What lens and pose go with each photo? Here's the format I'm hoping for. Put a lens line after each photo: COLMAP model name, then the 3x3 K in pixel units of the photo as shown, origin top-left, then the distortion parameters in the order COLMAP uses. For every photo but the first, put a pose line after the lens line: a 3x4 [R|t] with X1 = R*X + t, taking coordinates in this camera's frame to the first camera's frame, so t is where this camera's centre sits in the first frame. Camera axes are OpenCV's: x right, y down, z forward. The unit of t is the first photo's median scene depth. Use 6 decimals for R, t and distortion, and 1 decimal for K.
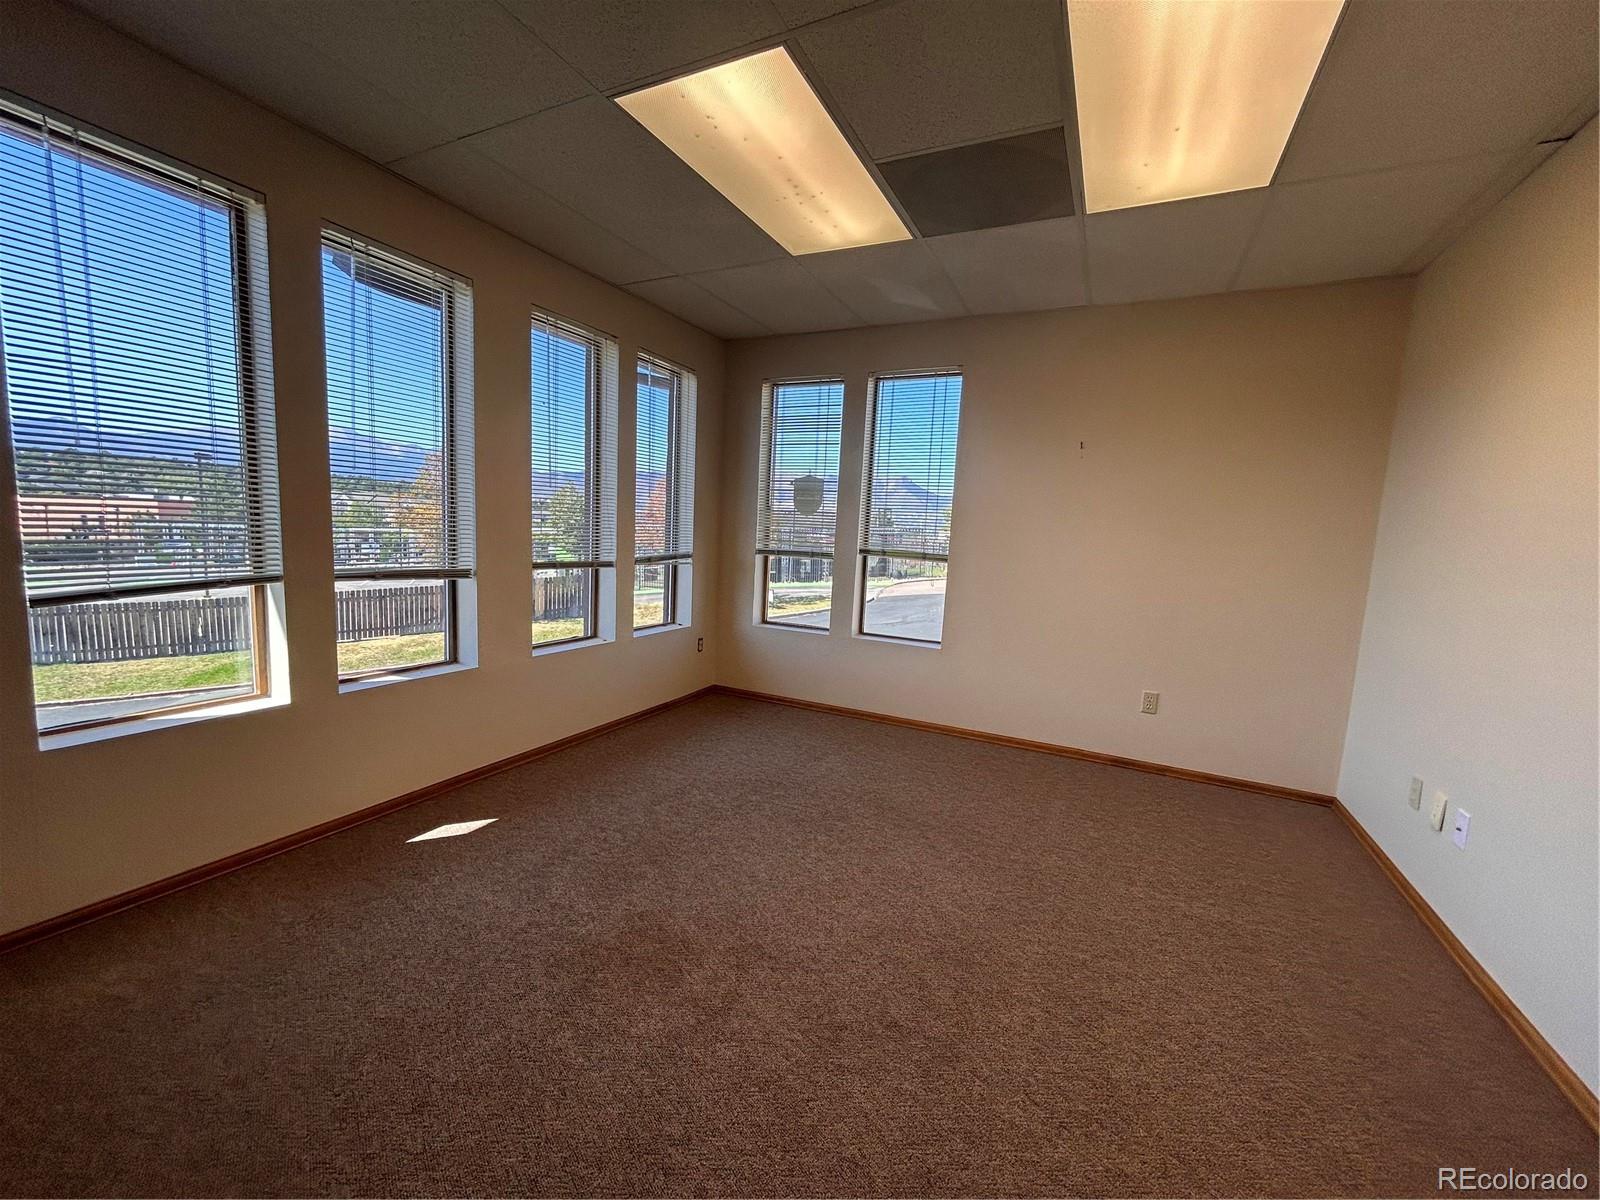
lens RADIAL K [[645.8, 0, 797.2], [0, 645.8, 598.6], [0, 0, 1]] dist [0.000237, -0.000174]
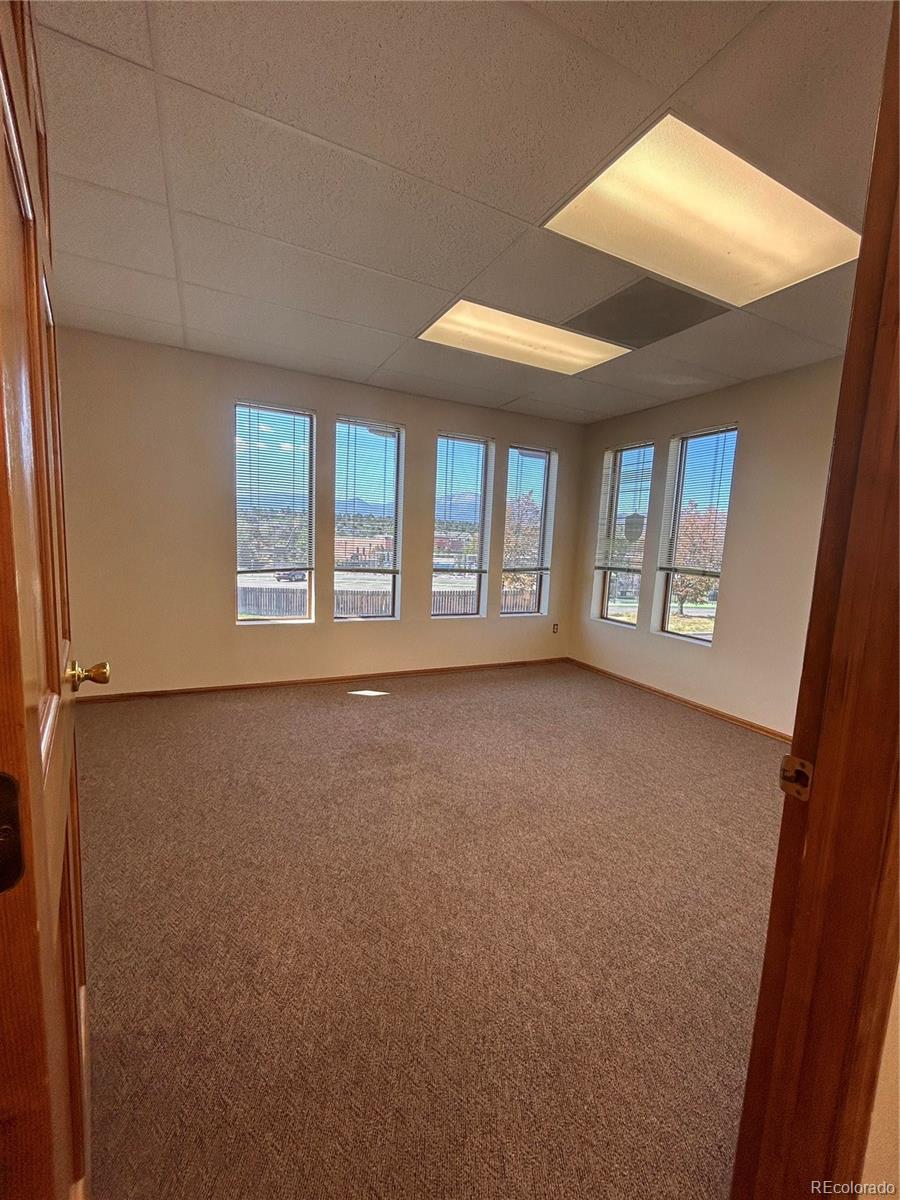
lens RADIAL K [[484.4, 0, 452.8], [0, 484.4, 601.0], [0, 0, 1]] dist [0.000237, -0.000174]
pose [[0.800933, 0.065764, -0.595132, 0.354002], [-0.075578, 0.997104, 0.008469, 0.017528], [0.593965, 0.038196, 0.803583, -0.061416]]
